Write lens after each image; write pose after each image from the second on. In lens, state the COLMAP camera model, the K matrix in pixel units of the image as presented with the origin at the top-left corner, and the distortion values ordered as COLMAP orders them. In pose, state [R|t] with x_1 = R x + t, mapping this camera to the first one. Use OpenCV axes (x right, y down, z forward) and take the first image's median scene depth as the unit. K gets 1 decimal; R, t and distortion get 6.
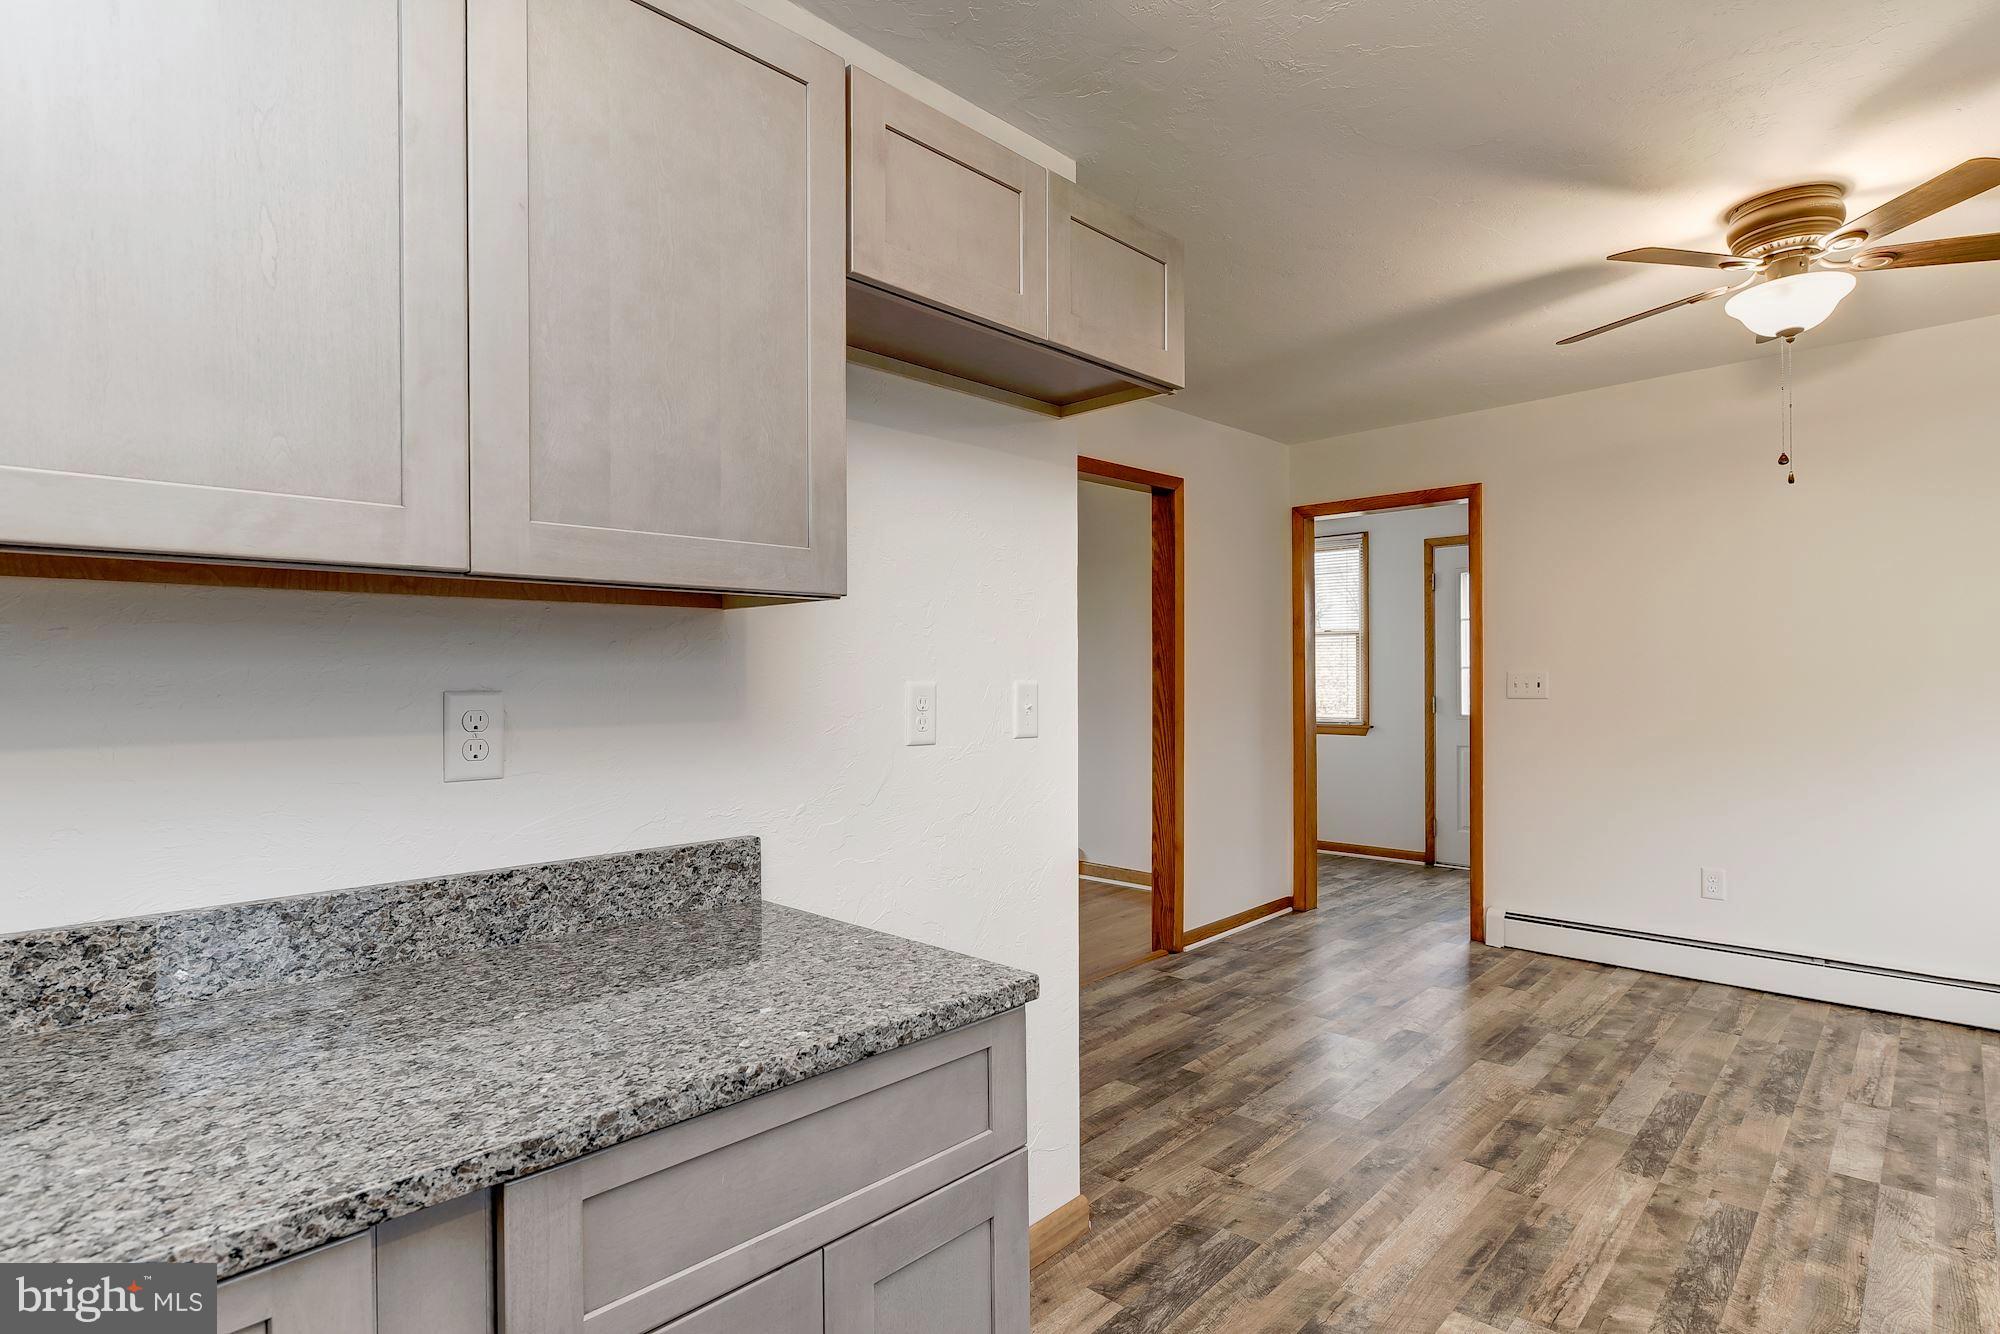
lens RADIAL K [[1005.7, 0, 1000.8], [0, 1005.7, 670.6], [0, 0, 1]] dist [-0.000338, 0.001049]
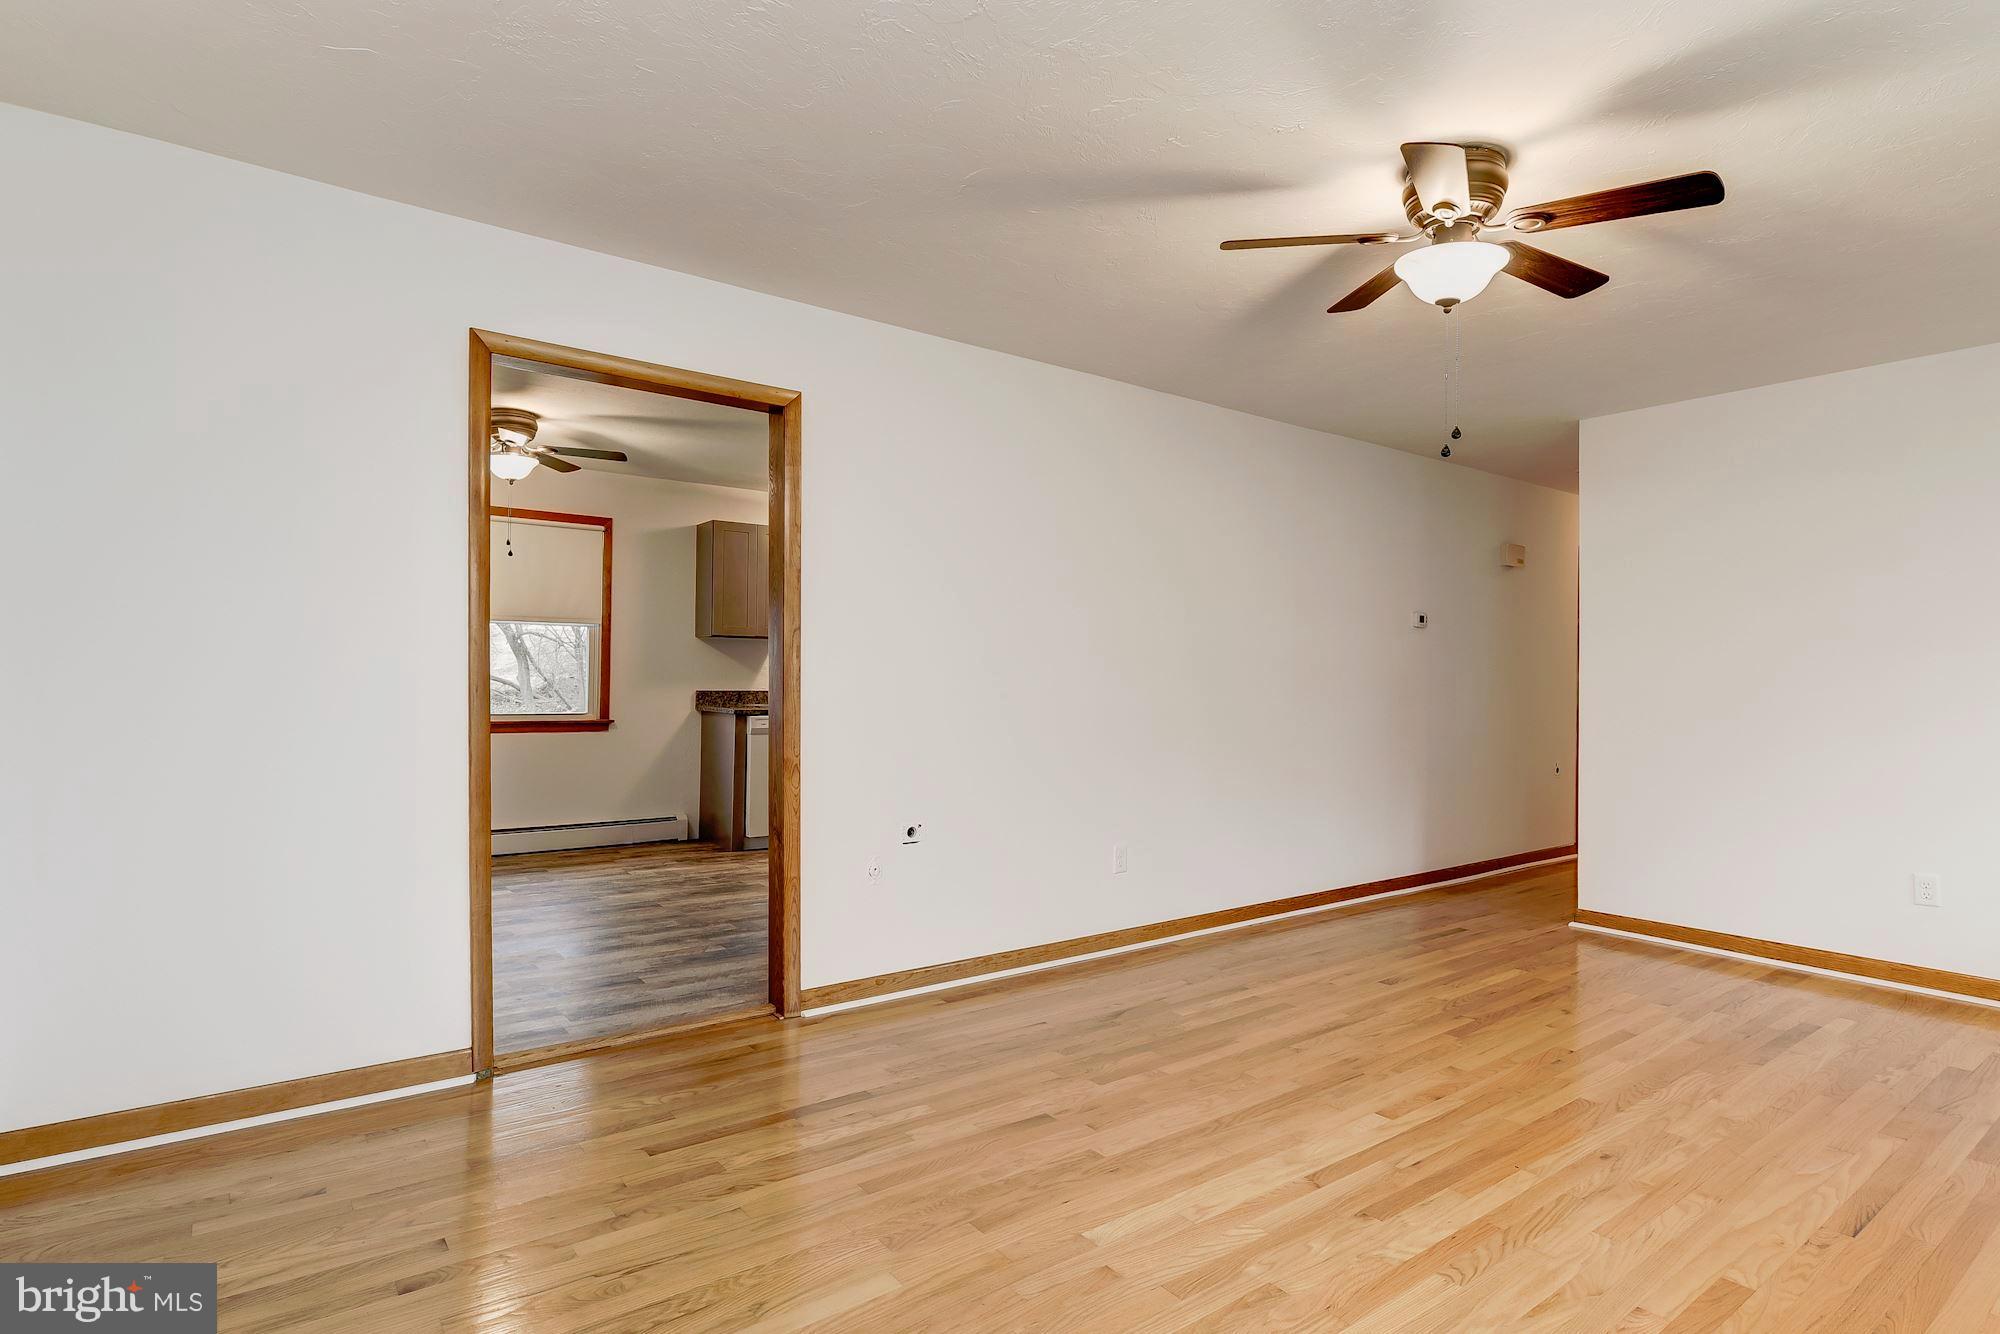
lens RADIAL K [[1030.1, 0, 996.8], [0, 1030.1, 675.3], [0, 0, 1]] dist [0.000349, 0.000995]
pose [[-0.986131, -0.001129, 0.165964, -0.497820], [-0.001293, 0.999999, -0.000879, 0.047316], [-0.165963, -0.001081, -0.986131, 2.872306]]
